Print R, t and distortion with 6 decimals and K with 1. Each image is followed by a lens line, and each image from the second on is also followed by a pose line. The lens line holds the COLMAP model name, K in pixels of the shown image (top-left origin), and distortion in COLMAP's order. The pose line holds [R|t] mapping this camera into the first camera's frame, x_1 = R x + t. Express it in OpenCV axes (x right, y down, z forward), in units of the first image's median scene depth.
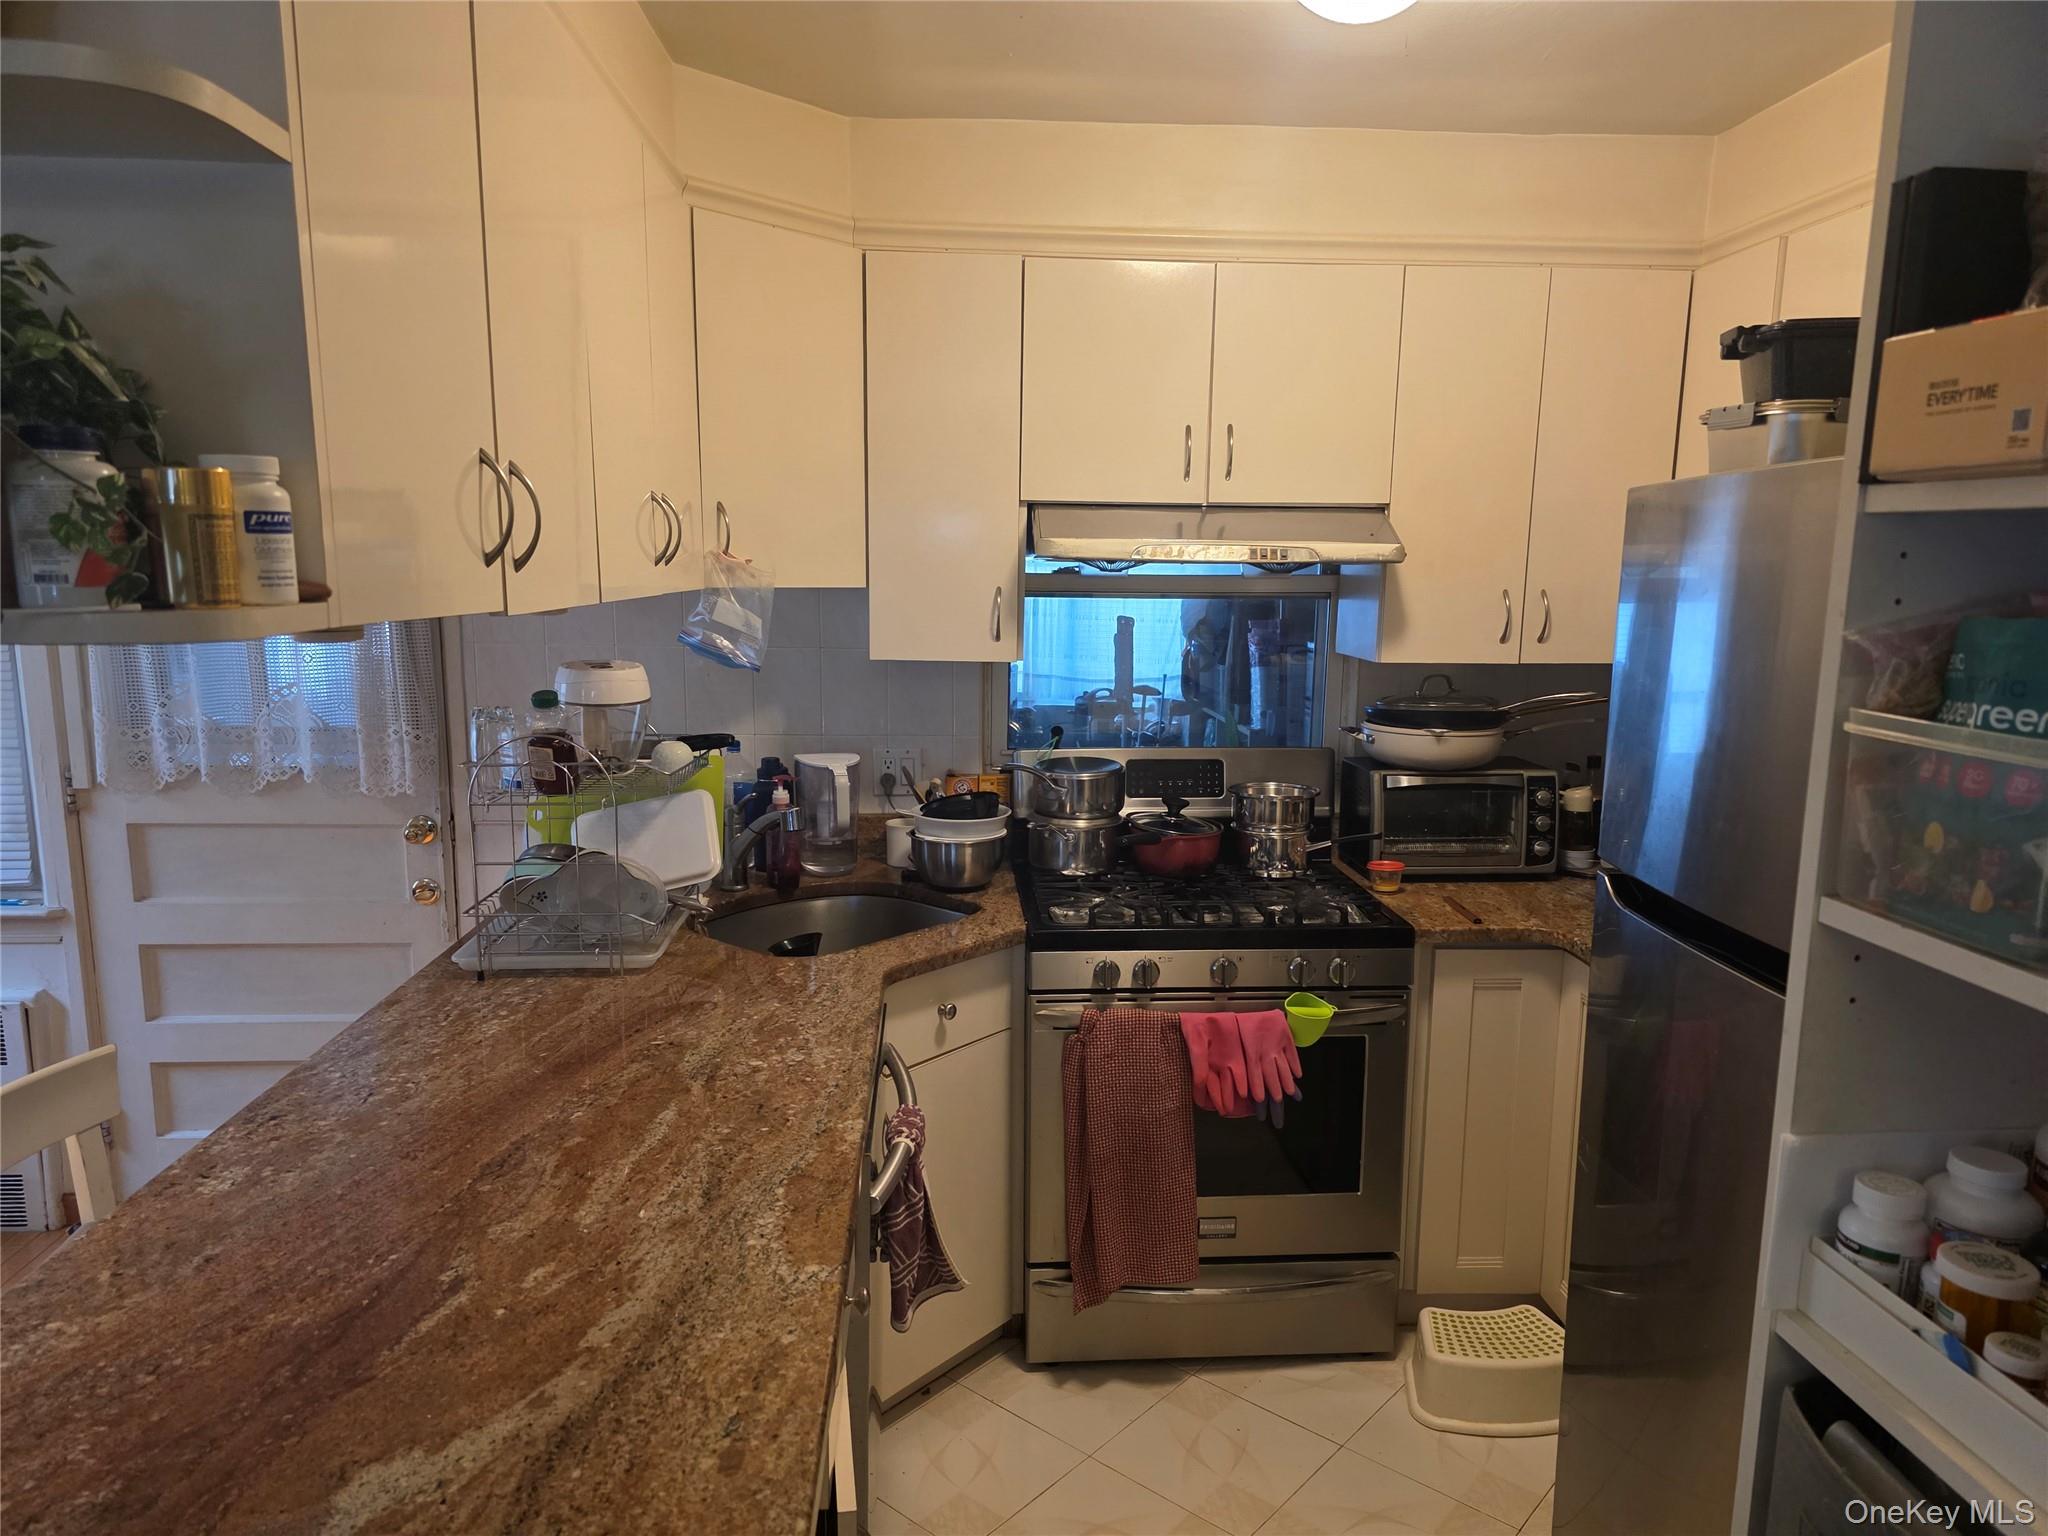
lens RADIAL K [[1353.8, 0, 1054.0], [0, 1353.8, 777.1], [0, 0, 1]] dist [0.054796, -0.044585]
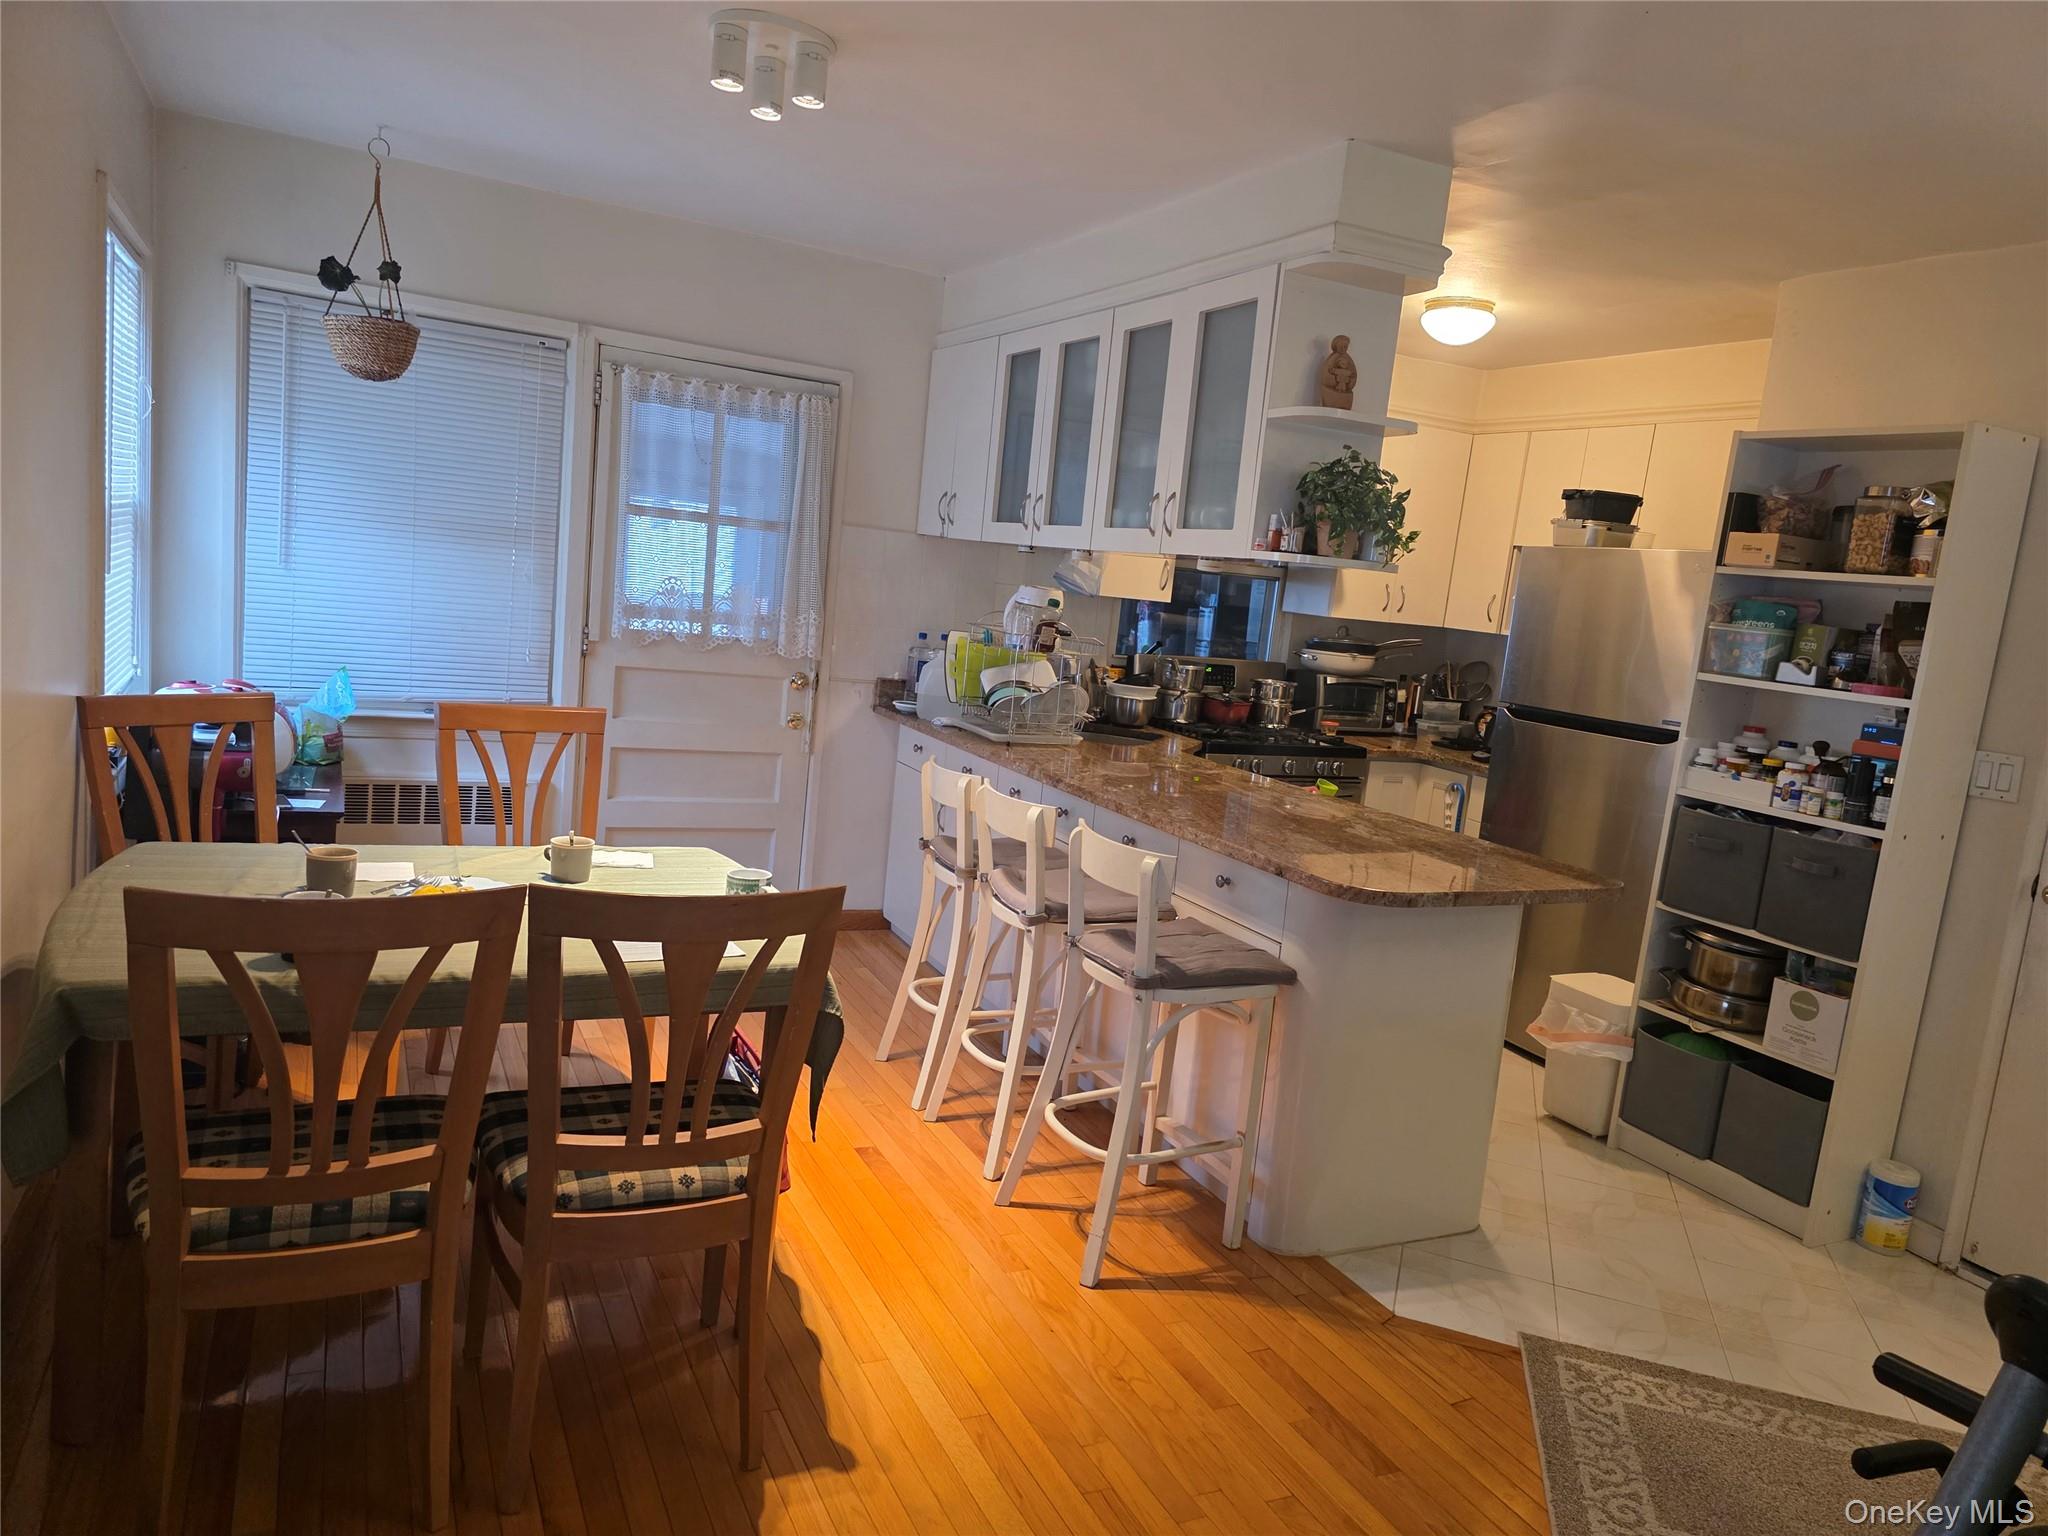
lens RADIAL K [[1353.8, 0, 1030.1], [0, 1353.8, 756.7], [0, 0, 1]] dist [0.054796, -0.044585]
pose [[0.925262, 0.030738, 0.378081, -0.987993], [-0.031970, 0.999484, -0.003020, 0.149930], [-0.377979, -0.009293, 0.925768, -0.694352]]
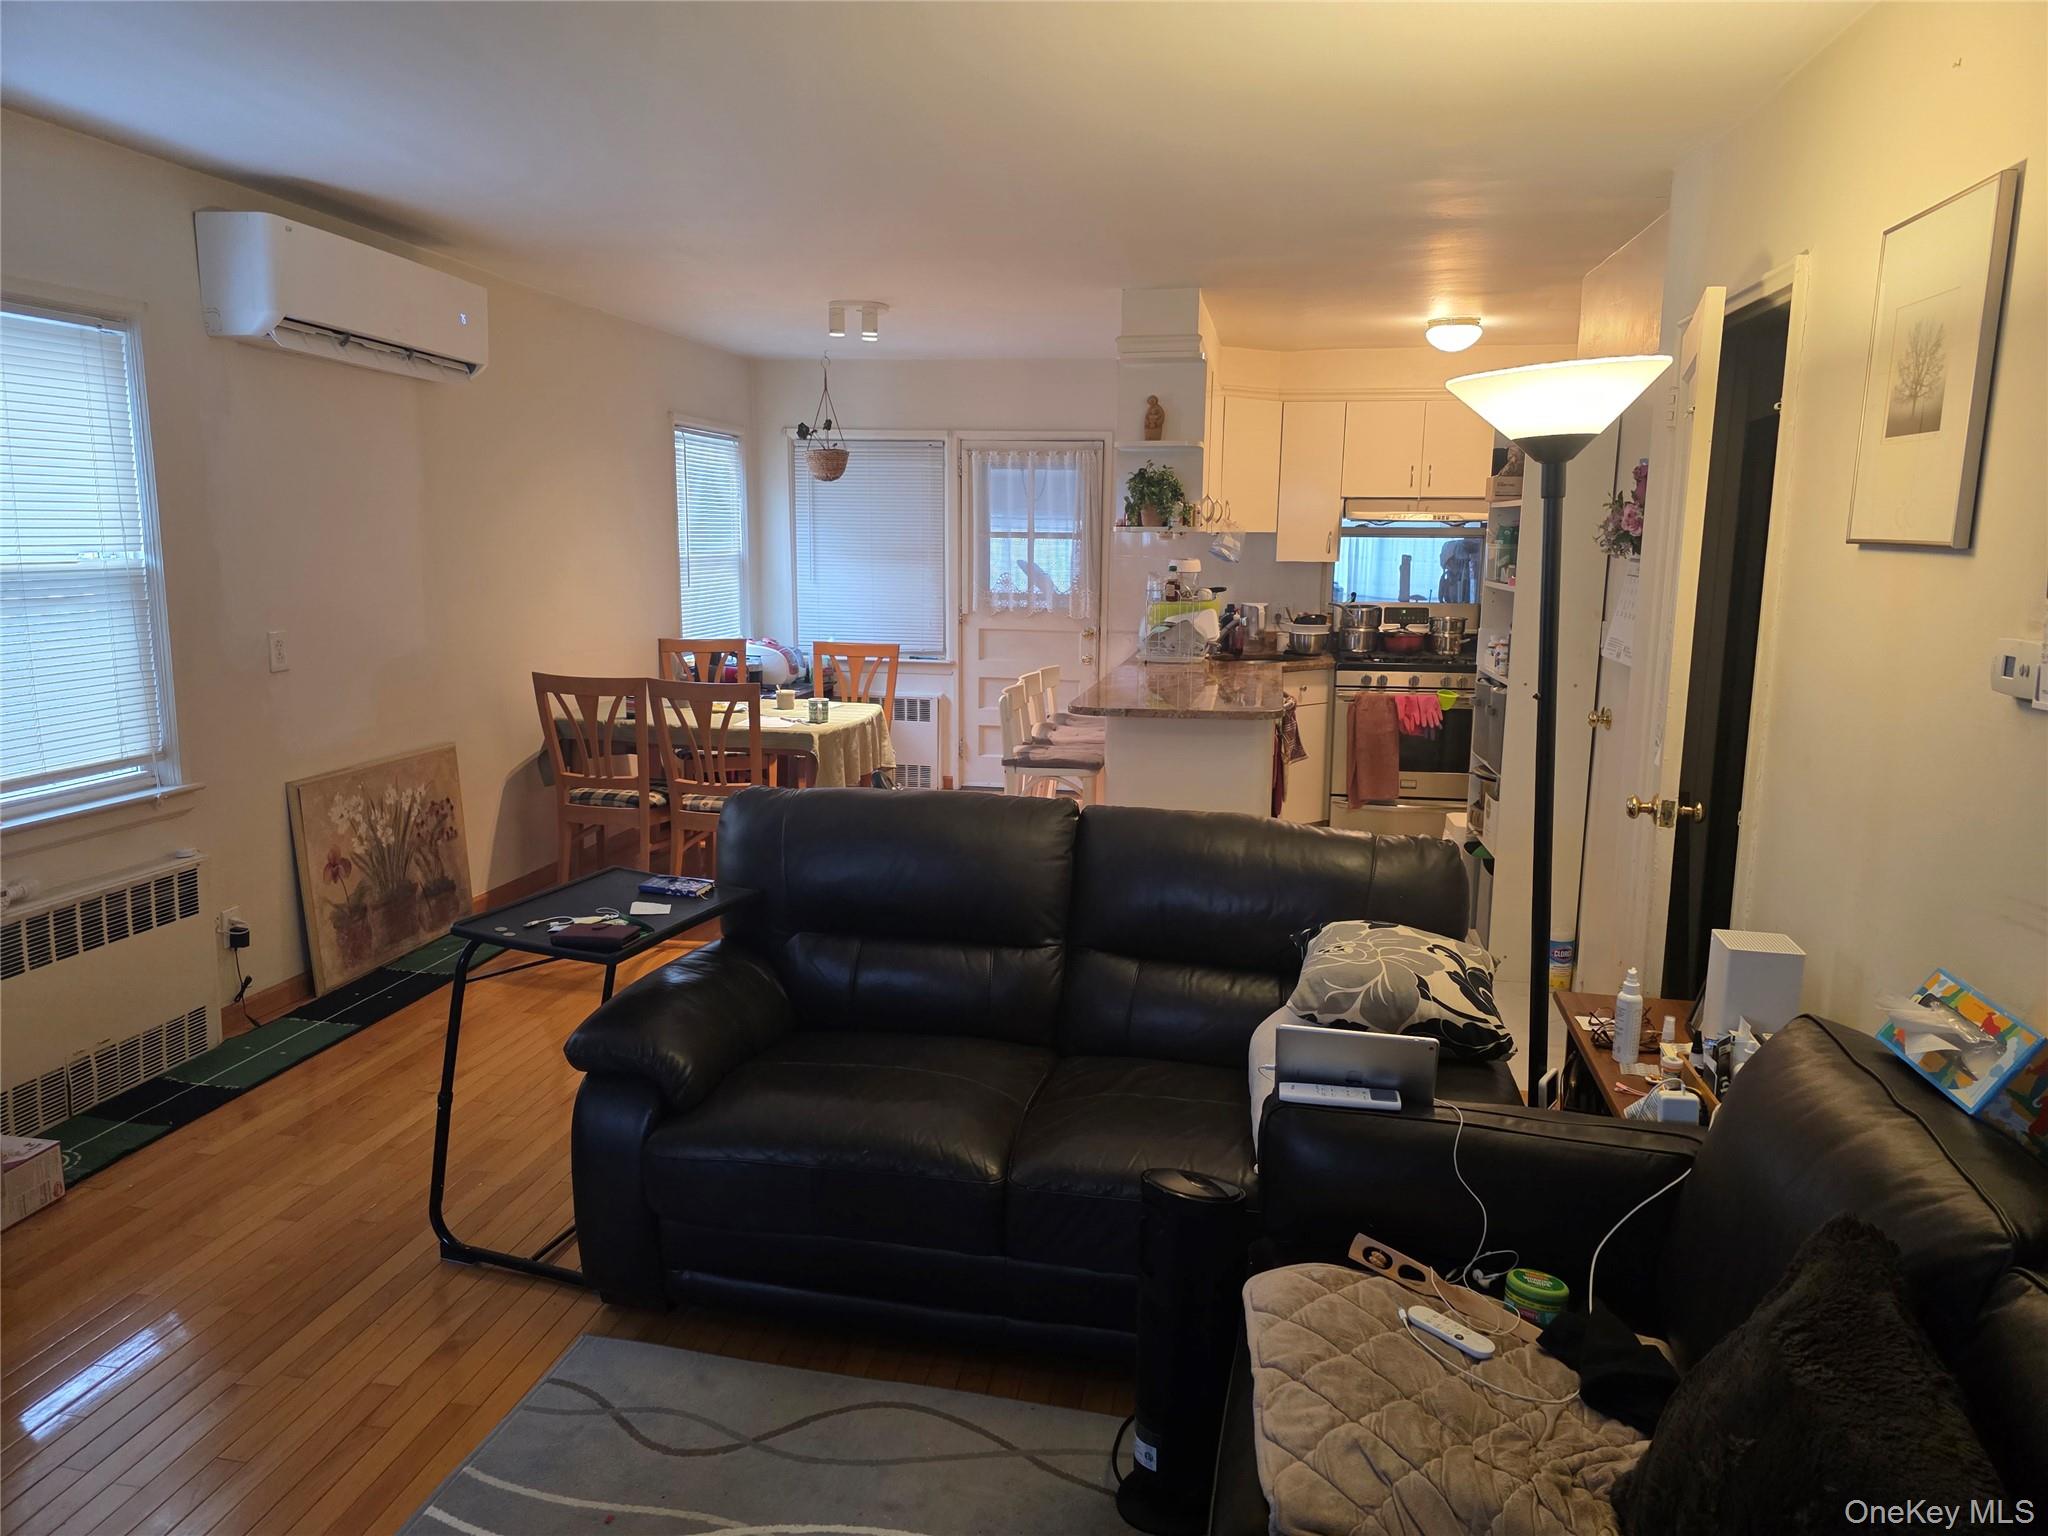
lens RADIAL K [[1353.8, 0, 1023.4], [0, 1353.8, 775.4], [0, 0, 1]] dist [0.054796, -0.044585]
pose [[0.965604, 0.042101, -0.256587, 0.081293], [-0.037723, 0.999047, 0.021965, 0.300764], [0.257267, -0.011530, 0.966272, -1.721790]]
